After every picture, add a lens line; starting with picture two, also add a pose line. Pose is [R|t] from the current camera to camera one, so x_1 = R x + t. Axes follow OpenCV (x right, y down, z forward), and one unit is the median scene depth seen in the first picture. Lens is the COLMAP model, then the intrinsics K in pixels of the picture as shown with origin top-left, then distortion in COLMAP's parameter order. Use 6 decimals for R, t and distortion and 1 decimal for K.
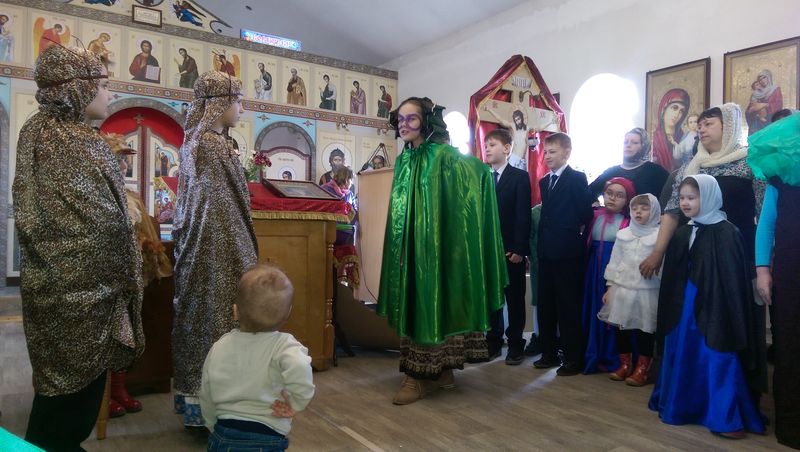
lens RADIAL K [[610.1, 0, 403.5], [0, 610.1, 227.8], [0, 0, 1]] dist [0.067704, -0.094143]
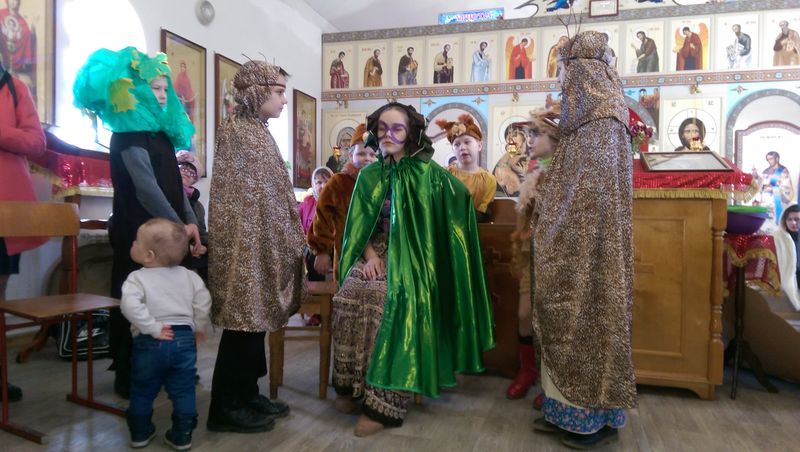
lens RADIAL K [[610.1, 0, 405.2], [0, 610.1, 233.8], [0, 0, 1]] dist [0.067704, -0.094143]
pose [[0.609353, 0.015310, -0.792751, 0.163060], [-0.001286, 0.999831, 0.018320, 0.001960], [0.792898, -0.010144, 0.609270, 0.126204]]
